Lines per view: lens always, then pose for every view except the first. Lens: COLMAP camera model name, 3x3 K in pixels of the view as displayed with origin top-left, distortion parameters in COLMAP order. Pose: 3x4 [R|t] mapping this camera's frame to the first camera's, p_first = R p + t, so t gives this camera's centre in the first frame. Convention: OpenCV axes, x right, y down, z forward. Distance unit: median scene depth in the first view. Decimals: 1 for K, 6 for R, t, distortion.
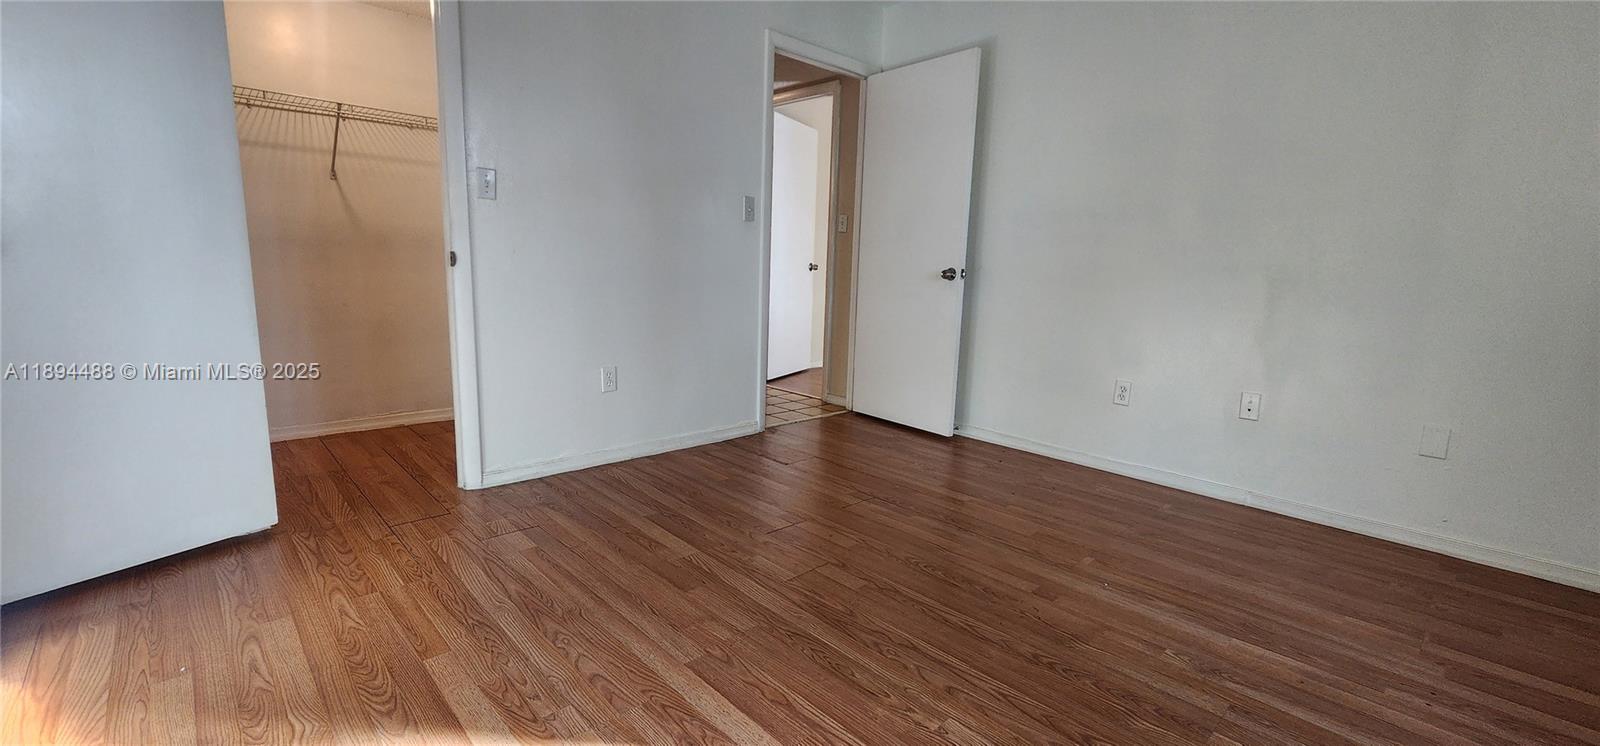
lens RADIAL K [[659.7, 0, 804.2], [0, 659.7, 373.2], [0, 0, 1]] dist [-0.000874, 0.000107]
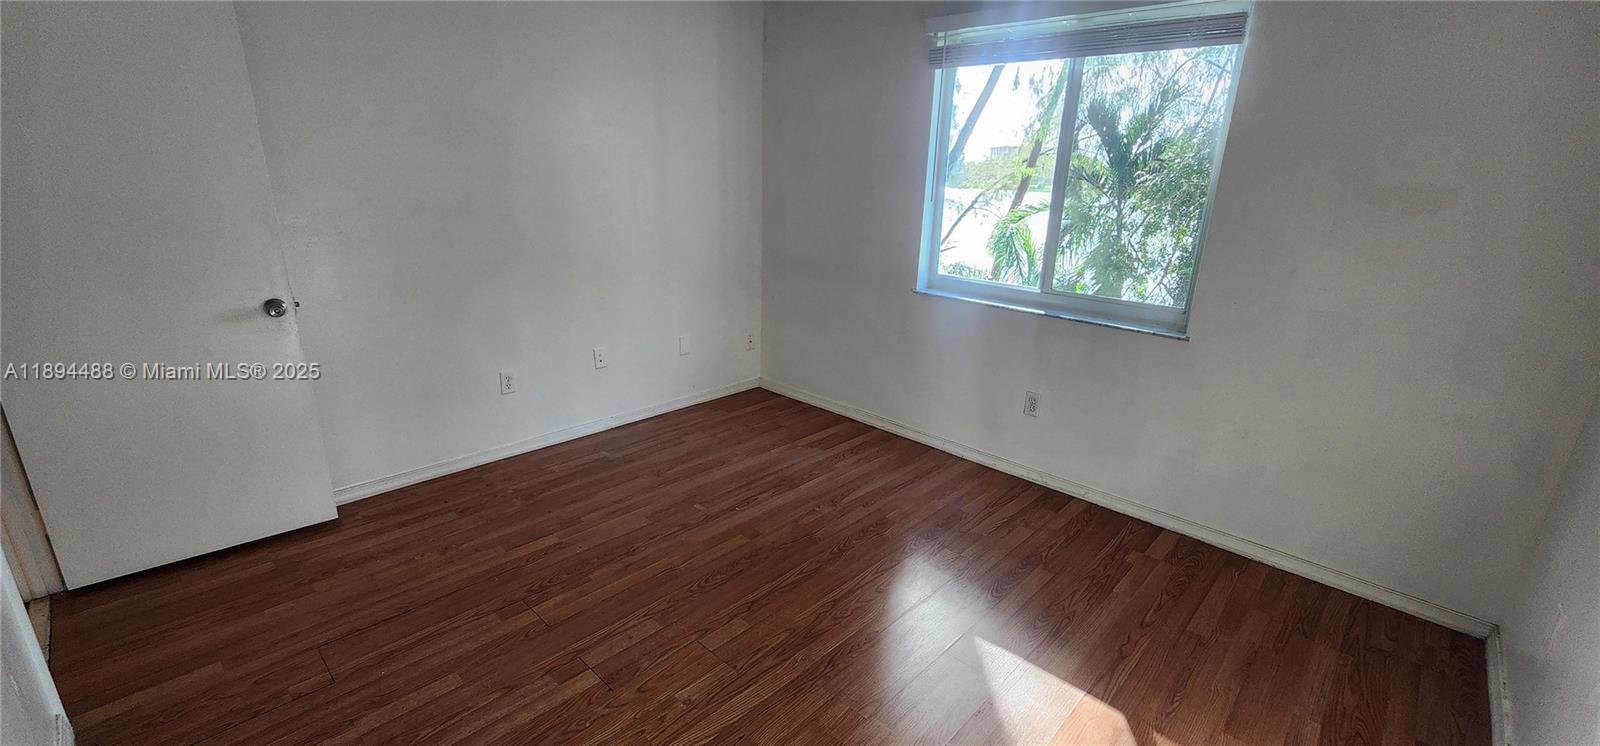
lens RADIAL K [[659.7, 0, 804.2], [0, 659.7, 373.2], [0, 0, 1]] dist [-0.000874, 0.000107]
pose [[-0.044142, -0.331913, 0.942276, -0.853168], [0.136497, 0.932347, 0.334810, -0.441088], [-0.989657, 0.143397, 0.004150, 0.857370]]
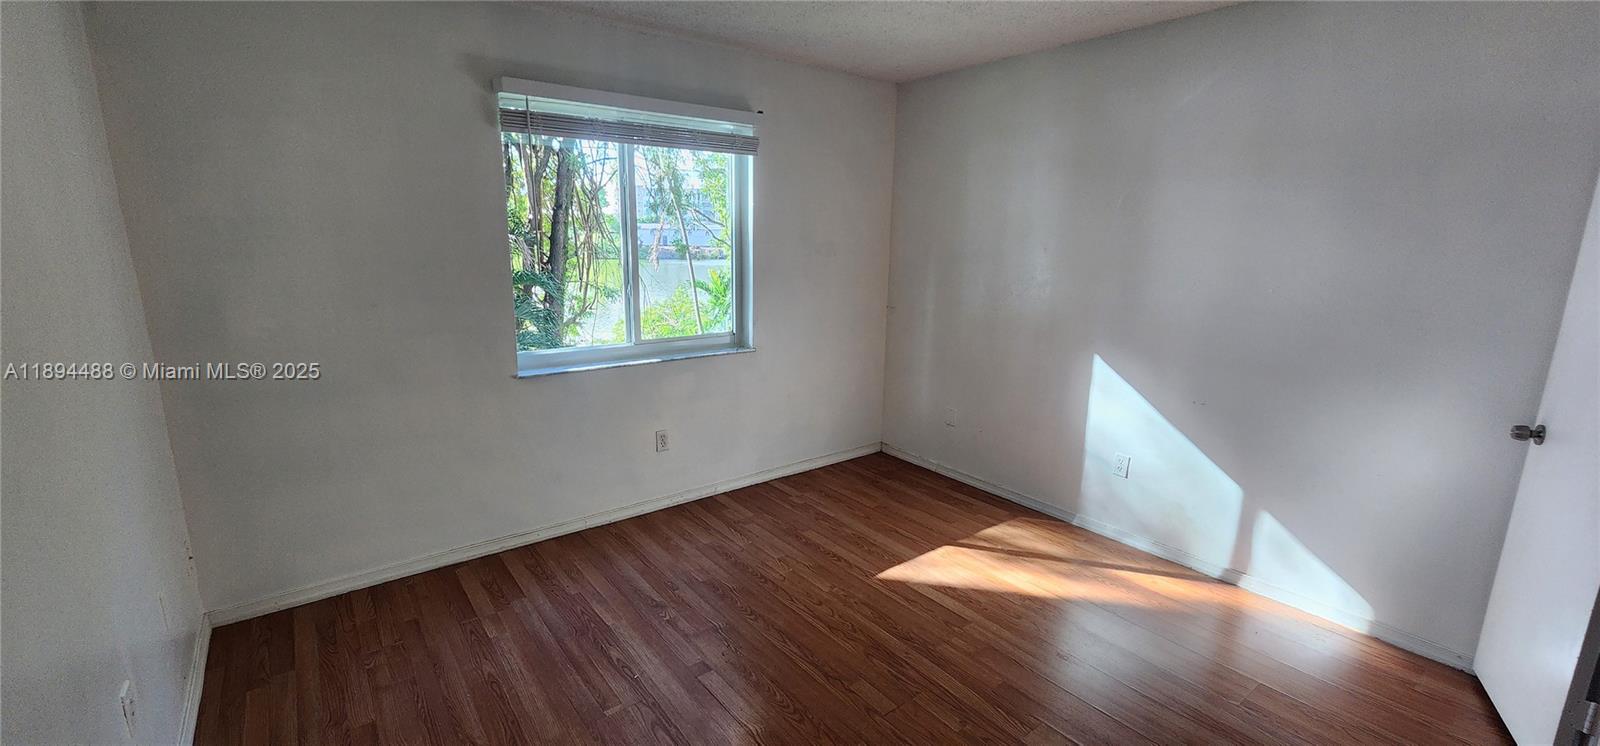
lens RADIAL K [[655.6, 0, 800.0], [0, 655.6, 373.0], [0, 0, 1]] dist [-0.001360, -0.000021]
pose [[-0.992973, -0.070535, 0.095024, 0.115566], [-0.029888, 0.926404, 0.375344, -0.627248], [-0.114505, 0.369866, -0.922002, 1.921620]]
